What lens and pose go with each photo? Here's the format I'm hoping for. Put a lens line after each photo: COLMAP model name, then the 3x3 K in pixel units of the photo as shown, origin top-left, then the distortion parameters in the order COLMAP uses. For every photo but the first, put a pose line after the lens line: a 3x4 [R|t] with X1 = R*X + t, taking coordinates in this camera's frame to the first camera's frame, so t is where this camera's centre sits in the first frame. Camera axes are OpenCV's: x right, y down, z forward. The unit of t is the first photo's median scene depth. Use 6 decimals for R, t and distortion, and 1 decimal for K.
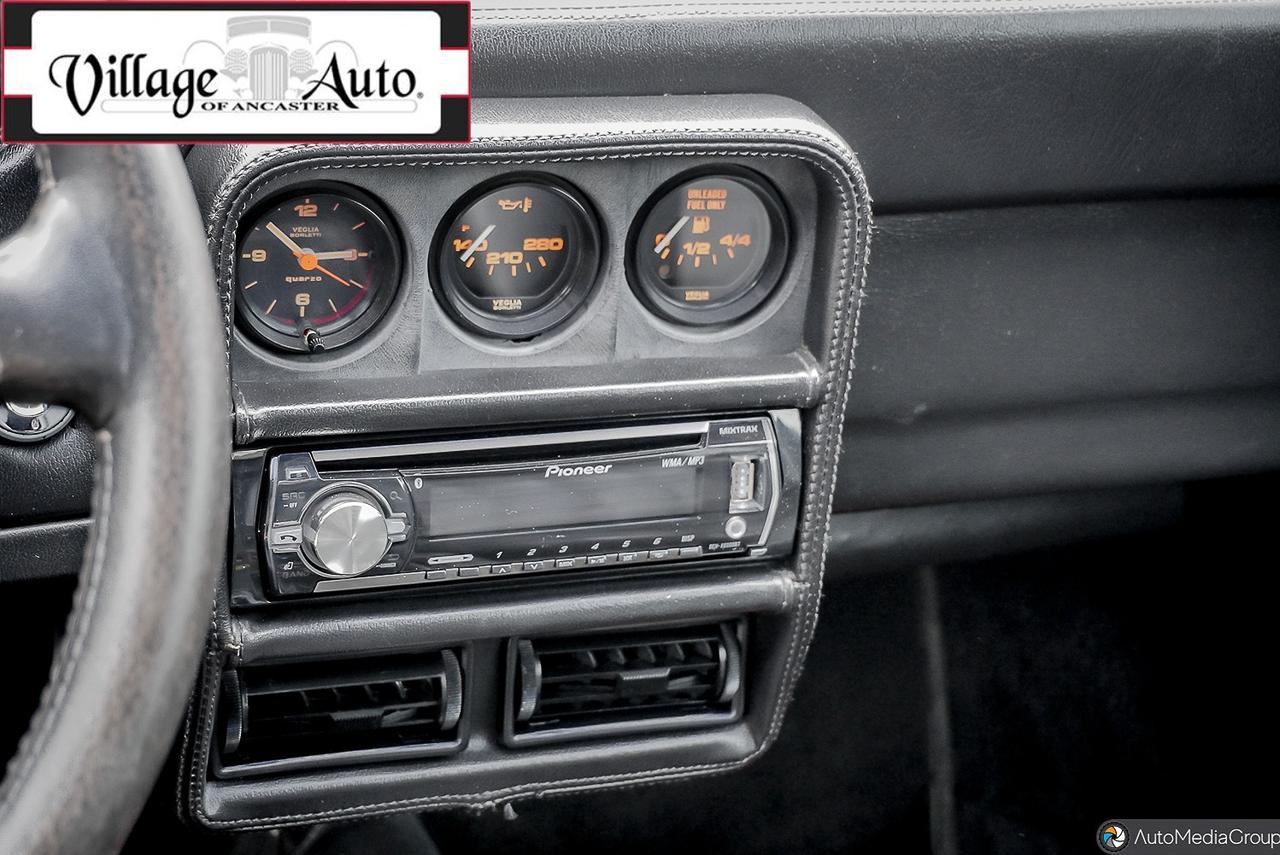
lens RADIAL K [[2456.4, 0, 640.0], [0, 2456.4, 427.5], [0, 0, 1]] dist [0.011630, 0.633429]
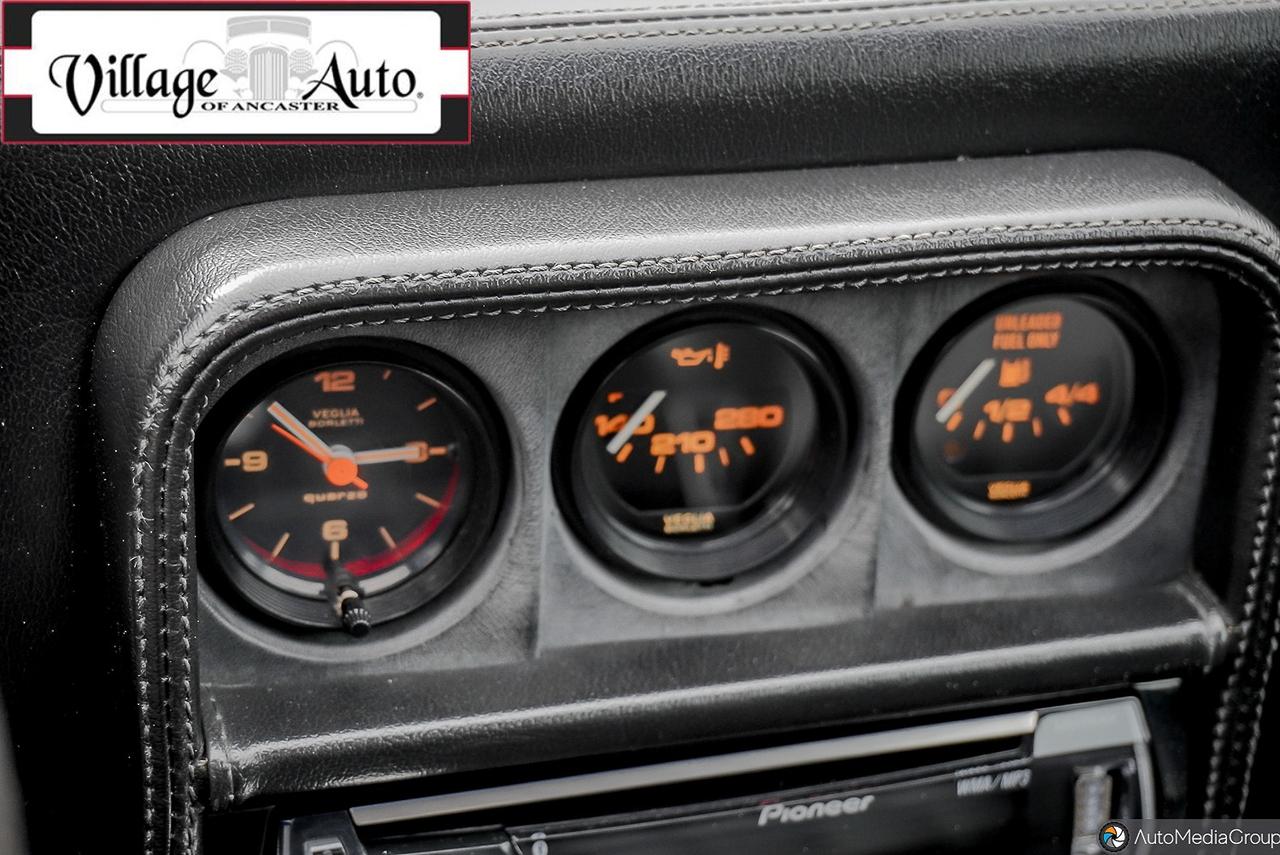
lens RADIAL K [[2456.4, 0, 640.0], [0, 2456.4, 427.5], [0, 0, 1]] dist [0.011630, 0.633429]
pose [[0.997824, -0.014054, -0.064421, -0.028206], [0.015156, 0.999747, 0.016647, -0.083926], [0.064170, -0.017587, 0.997784, 0.426238]]
